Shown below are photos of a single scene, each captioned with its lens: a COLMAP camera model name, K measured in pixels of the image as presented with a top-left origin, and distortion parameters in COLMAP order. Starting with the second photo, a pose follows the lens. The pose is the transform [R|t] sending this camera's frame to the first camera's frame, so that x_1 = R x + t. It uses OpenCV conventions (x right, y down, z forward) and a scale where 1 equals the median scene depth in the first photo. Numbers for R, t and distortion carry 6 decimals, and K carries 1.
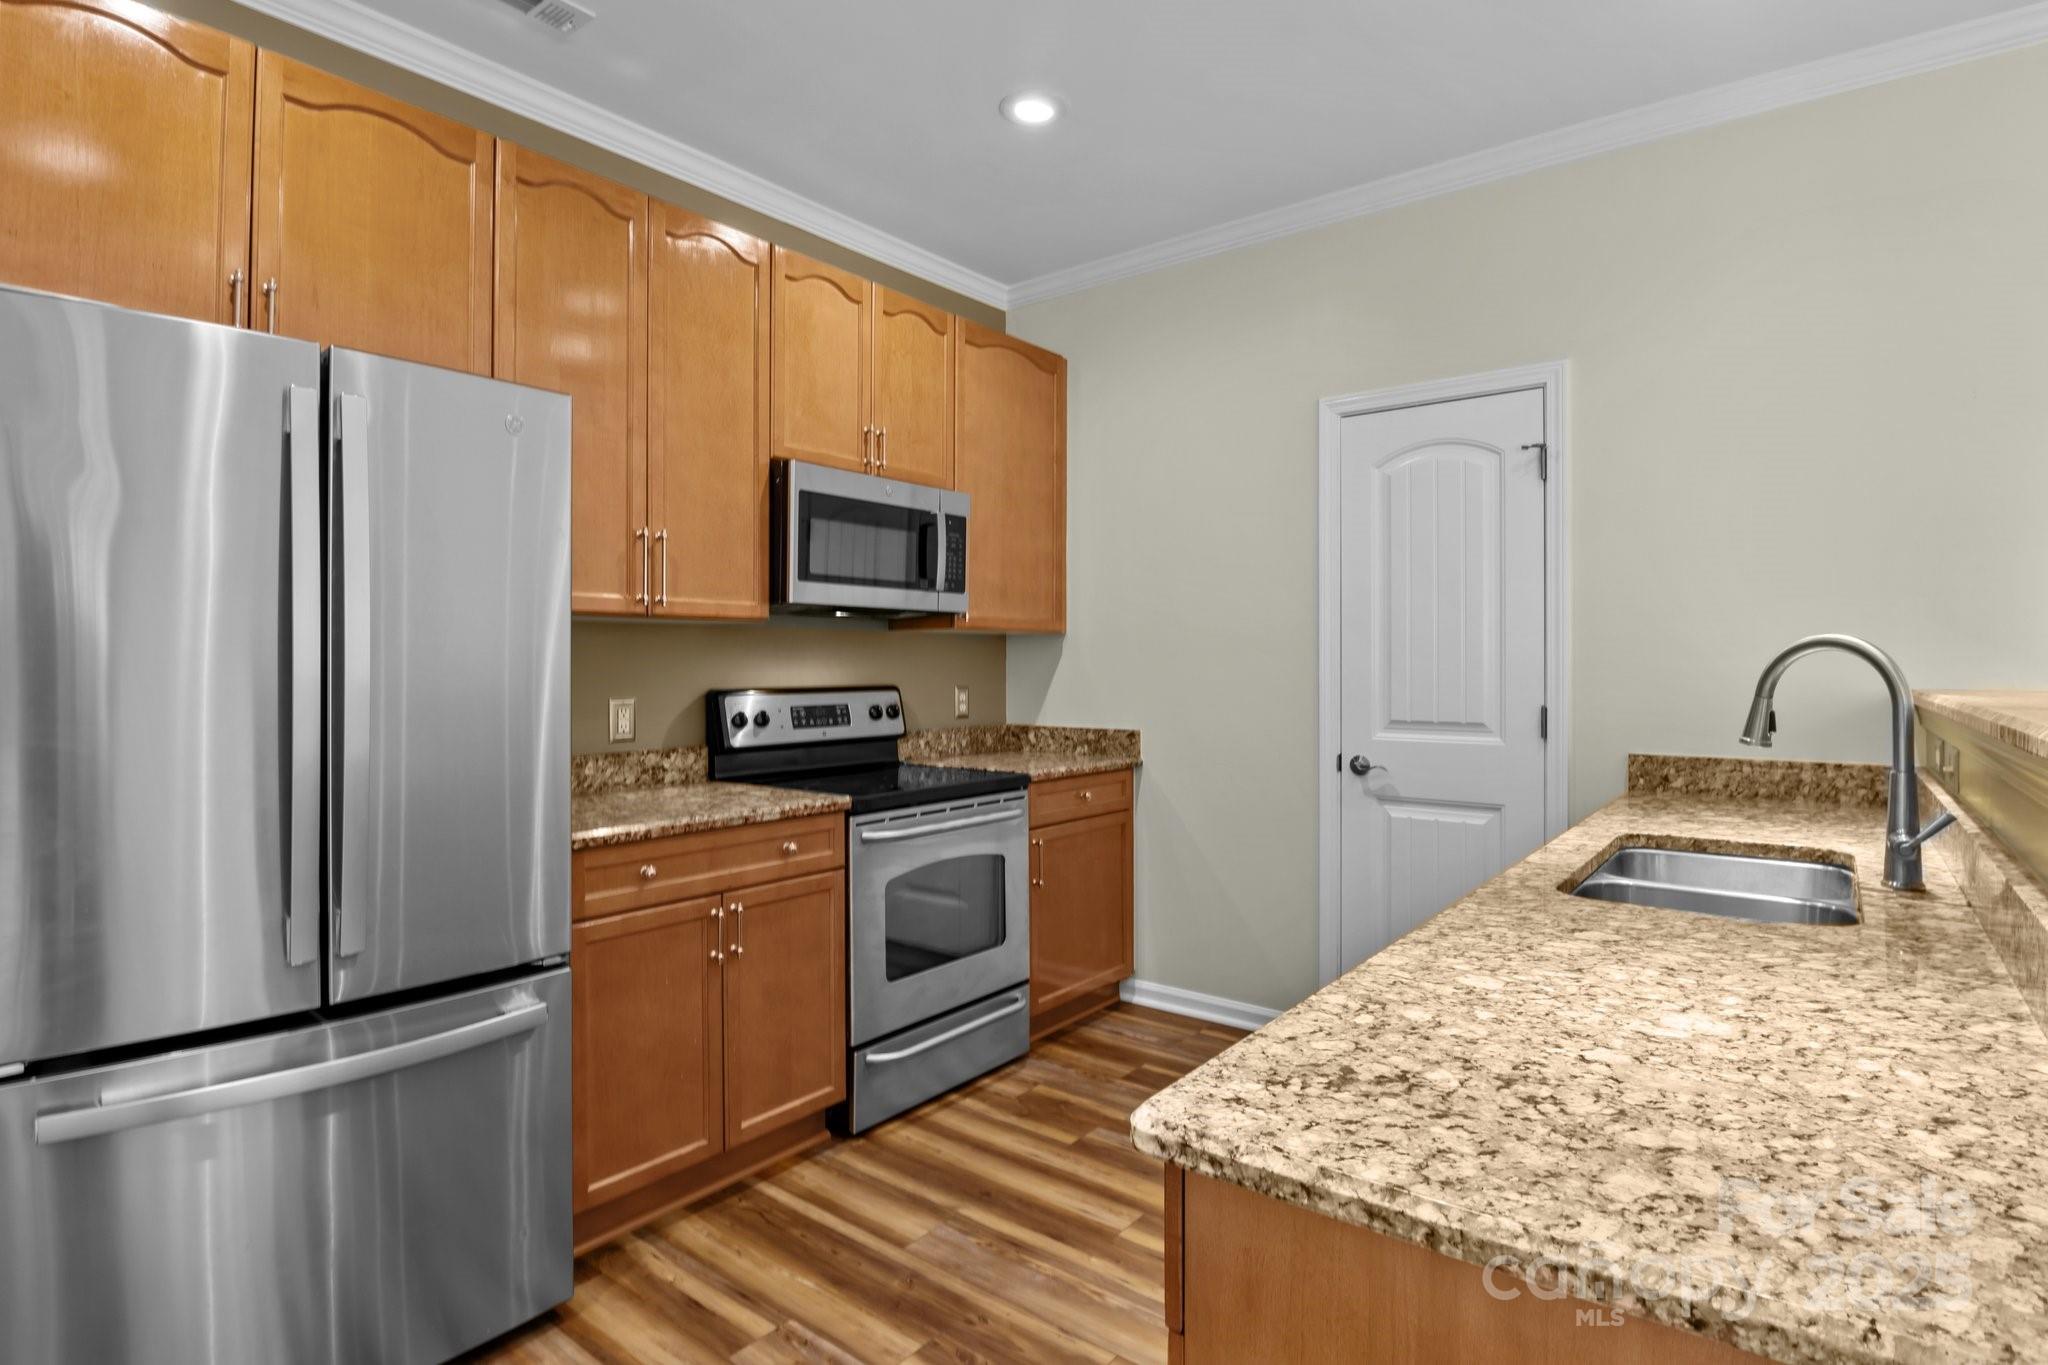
lens RADIAL K [[1030.2, 0, 1008.5], [0, 1030.2, 662.0], [0, 0, 1]] dist [-0.014710, 0.001307]
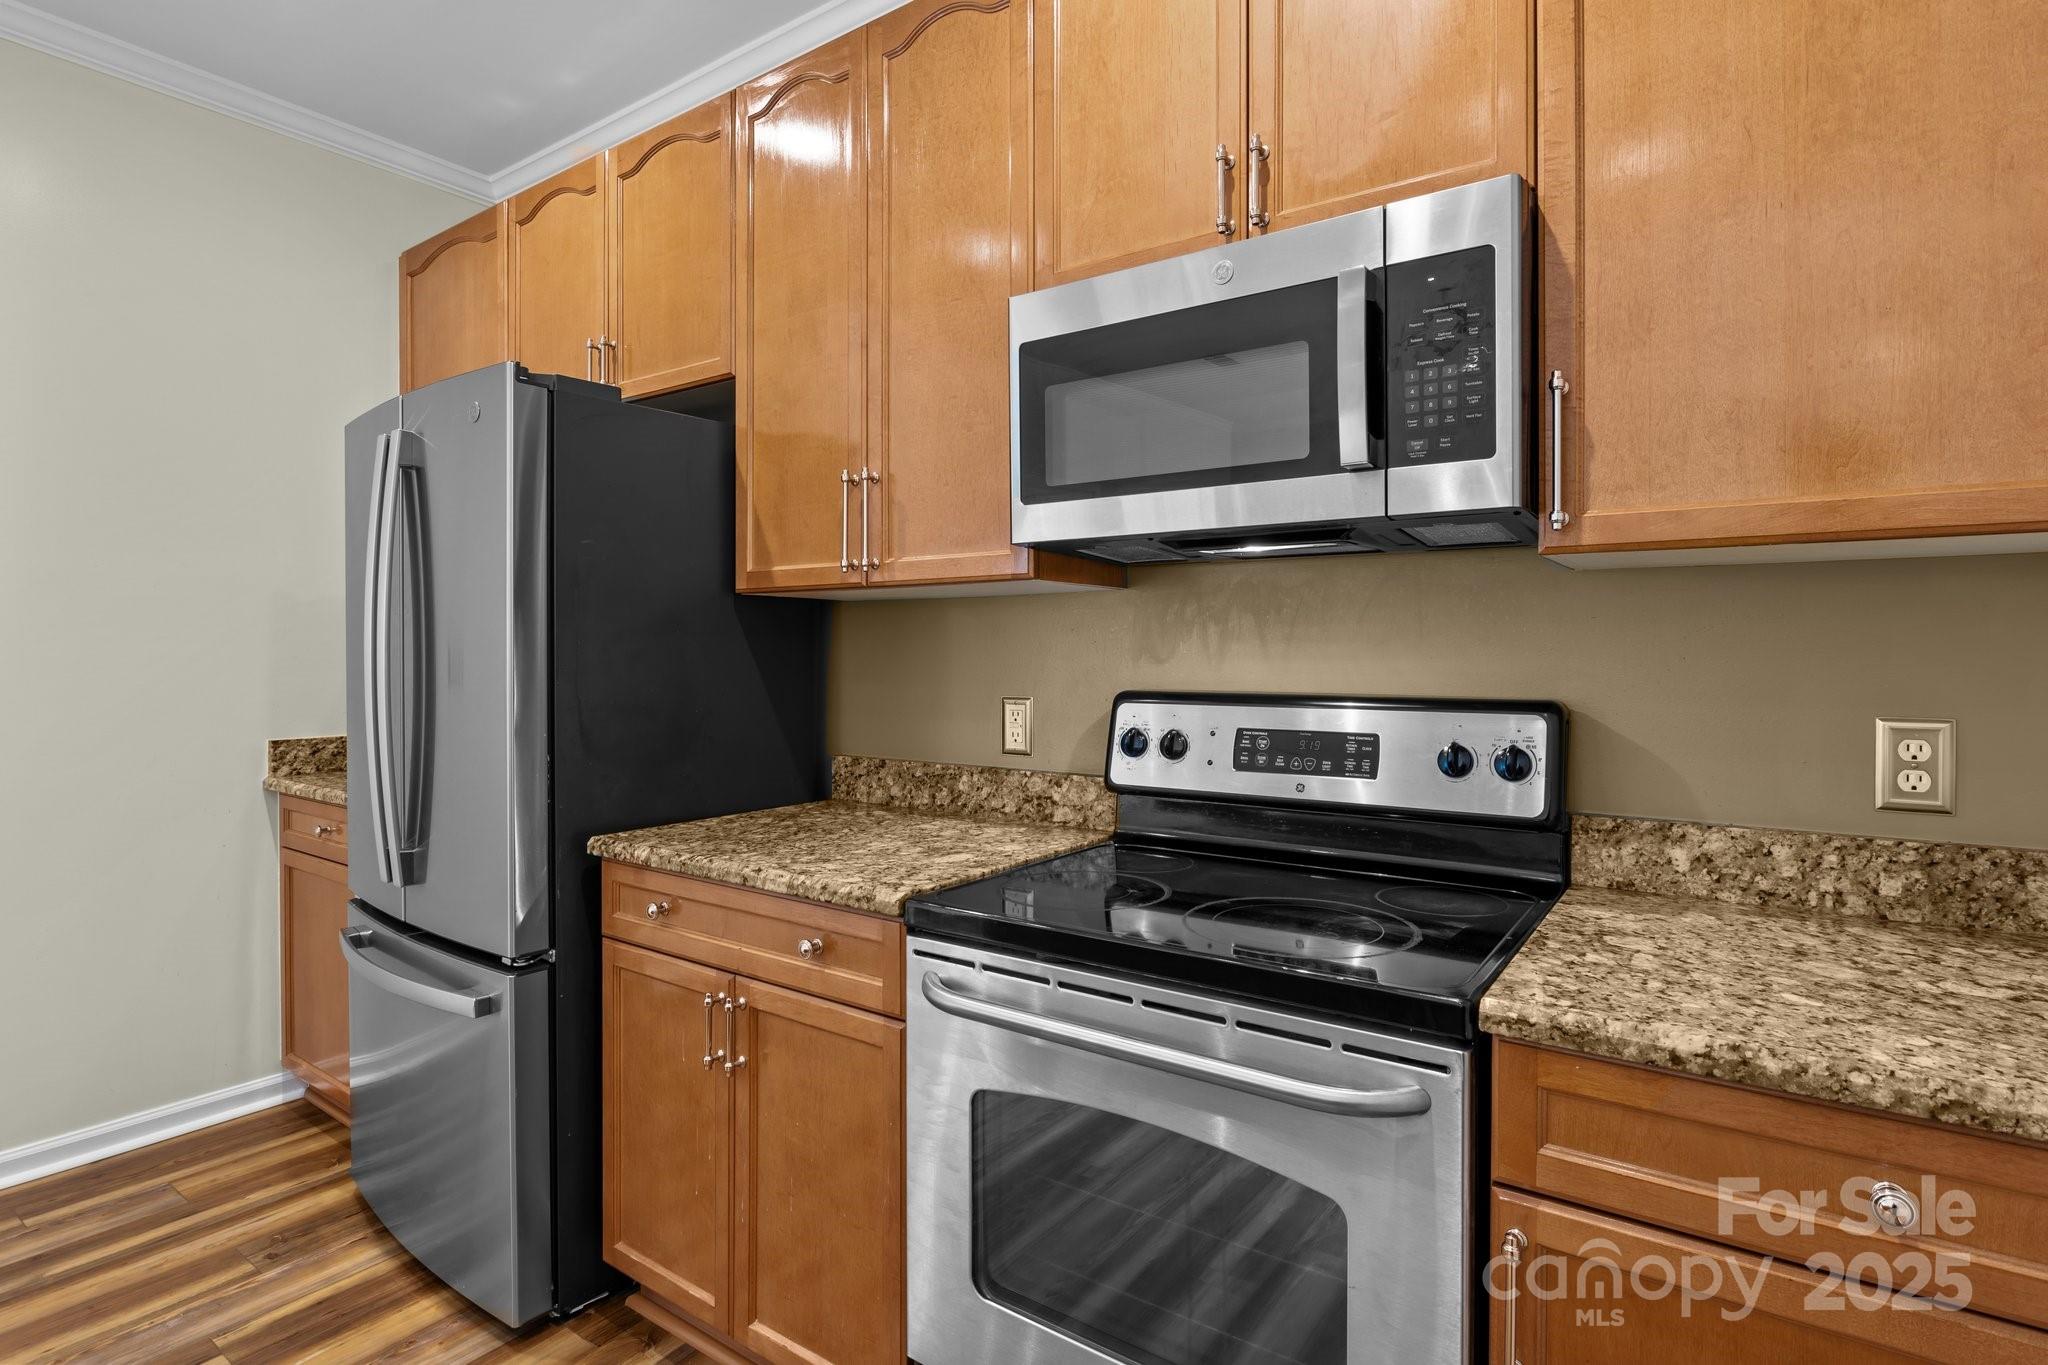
lens RADIAL K [[1030.2, 0, 989.7], [0, 1030.2, 649.7], [0, 0, 1]] dist [-0.014710, 0.001307]
pose [[0.056046, 0.001924, -0.998426, 0.348961], [0.004032, 0.999990, 0.002154, 0.000377], [0.998420, -0.004146, 0.056037, 0.907546]]
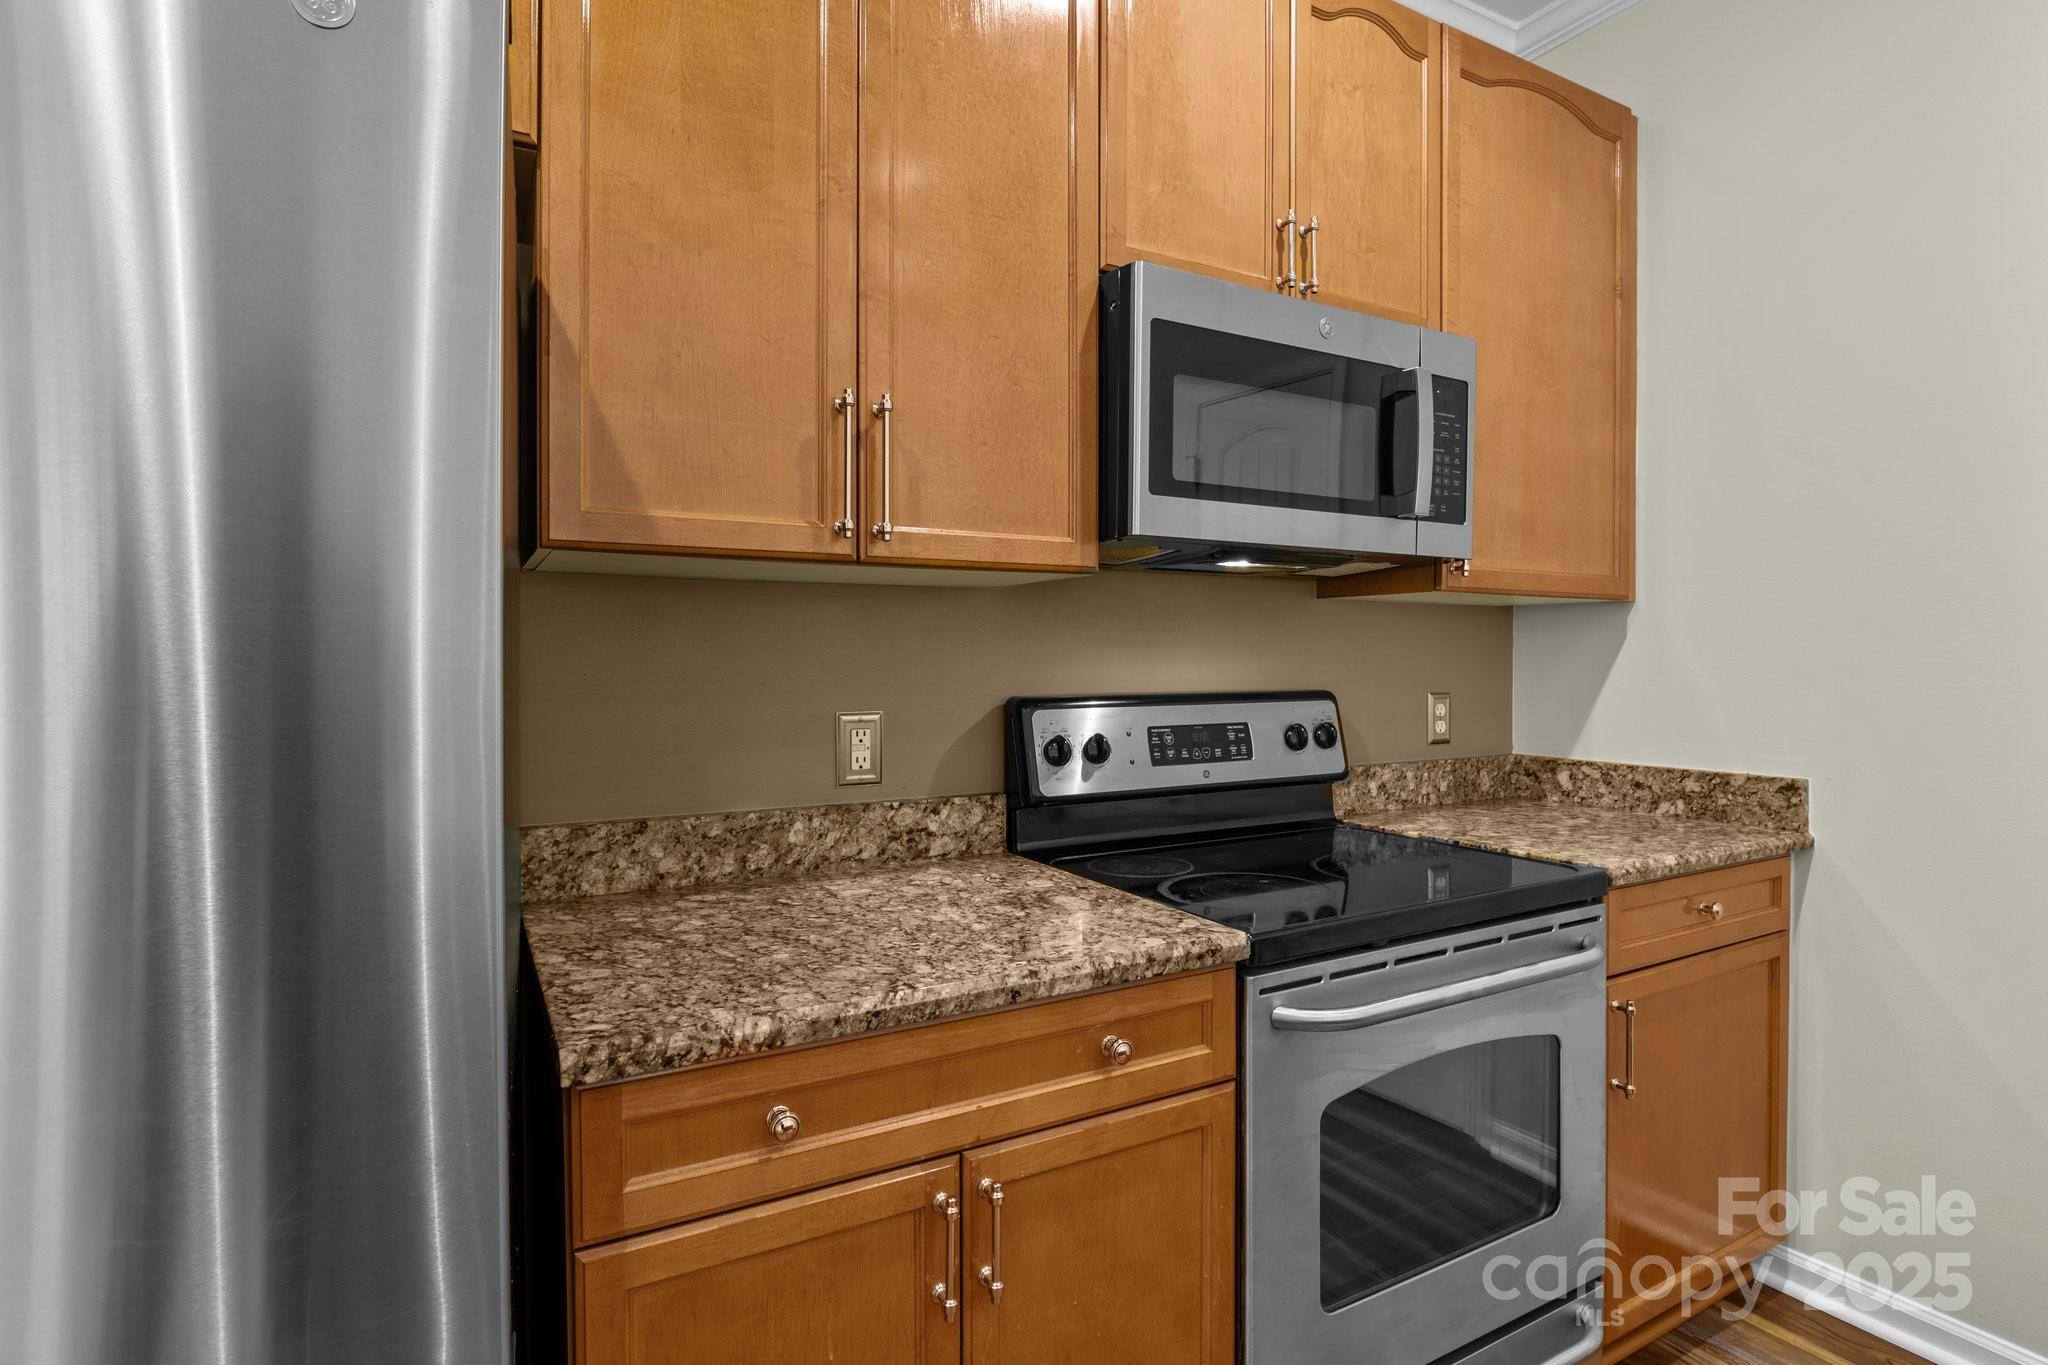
lens RADIAL K [[1030.2, 0, 1035.6], [0, 1030.2, 666.2], [0, 0, 1]] dist [-0.014710, 0.001307]
pose [[0.934340, 0.003369, -0.356367, -0.068661], [0.000414, 0.999944, 0.010539, 0.002972], [0.356383, -0.009994, 0.934287, 0.469180]]
